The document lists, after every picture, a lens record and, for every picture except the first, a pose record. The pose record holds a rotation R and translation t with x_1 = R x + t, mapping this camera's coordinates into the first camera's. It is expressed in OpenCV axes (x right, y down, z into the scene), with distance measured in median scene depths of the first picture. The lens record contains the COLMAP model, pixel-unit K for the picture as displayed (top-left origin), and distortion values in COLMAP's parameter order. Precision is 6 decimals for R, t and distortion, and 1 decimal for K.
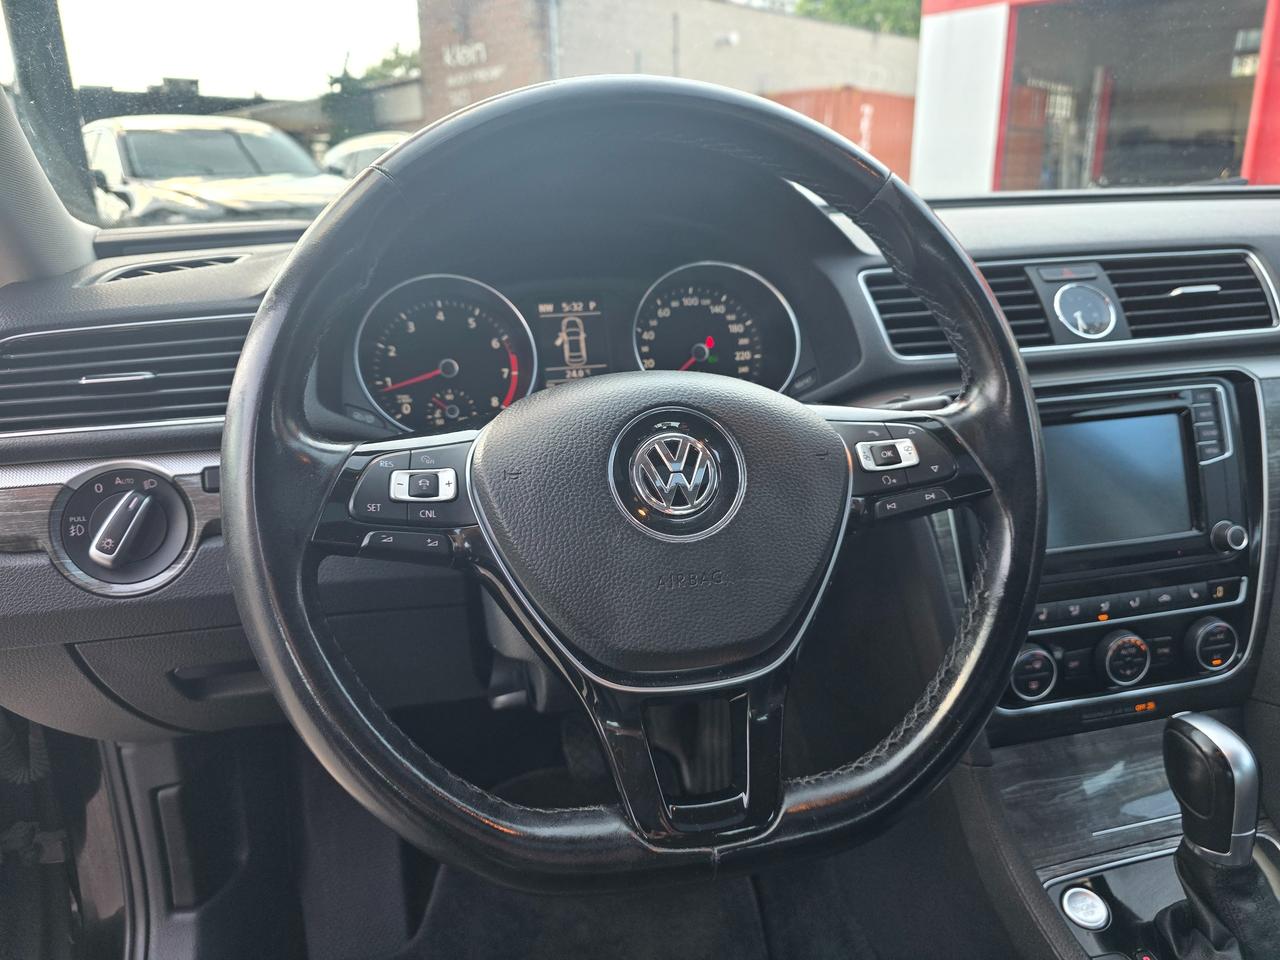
lens RADIAL K [[874.8, 0, 636.2], [0, 874.8, 499.0], [0, 0, 1]] dist [0.027701, -0.038229]
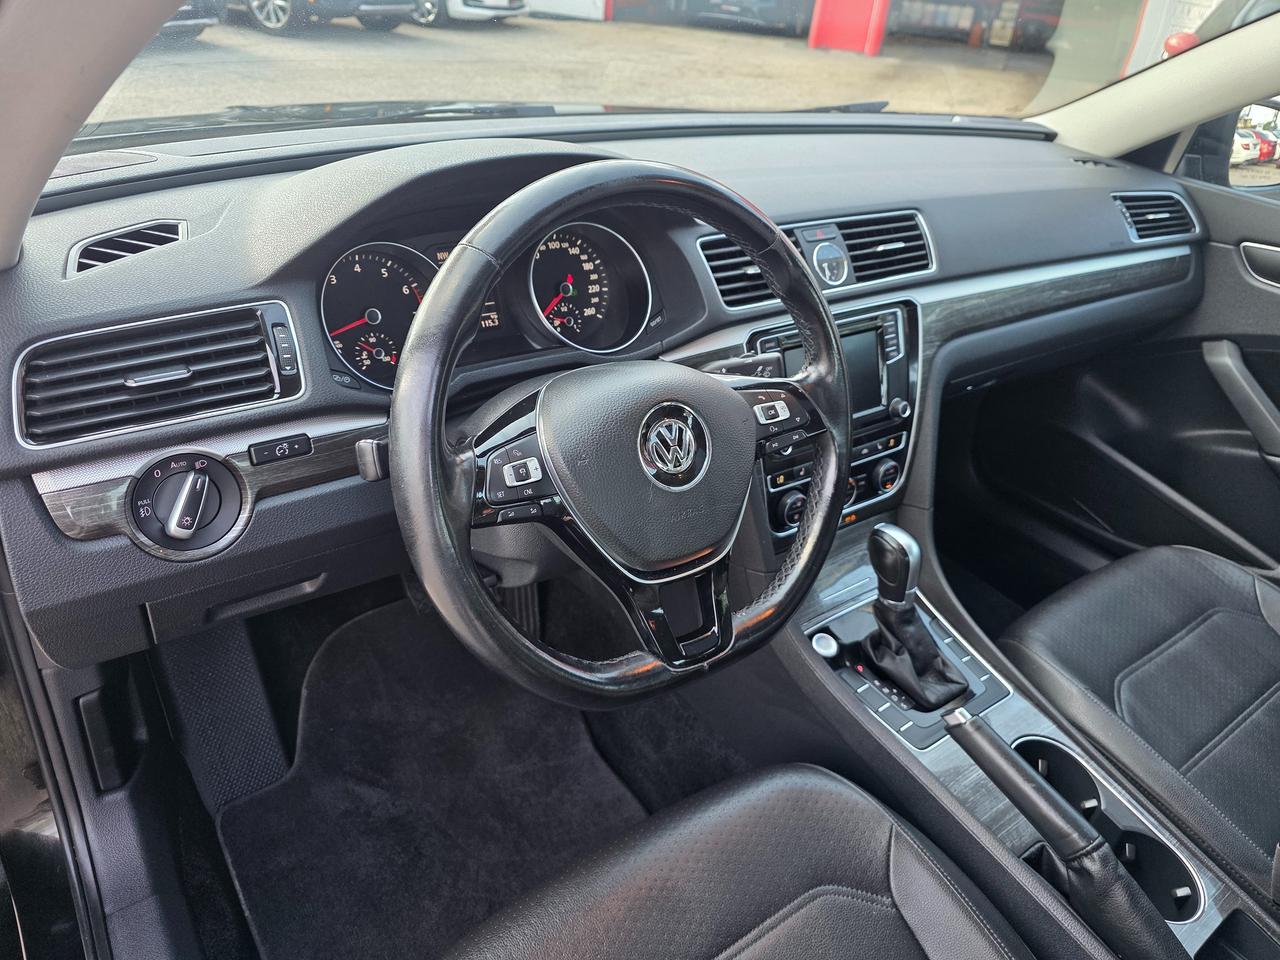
lens RADIAL K [[874.8, 0, 636.2], [0, 874.8, 499.0], [0, 0, 1]] dist [0.027701, -0.038229]
pose [[0.911410, -0.121882, 0.393035, -0.402606], [0.022063, 0.968229, 0.249091, -0.206959], [-0.410907, -0.218353, 0.885142, -0.238459]]
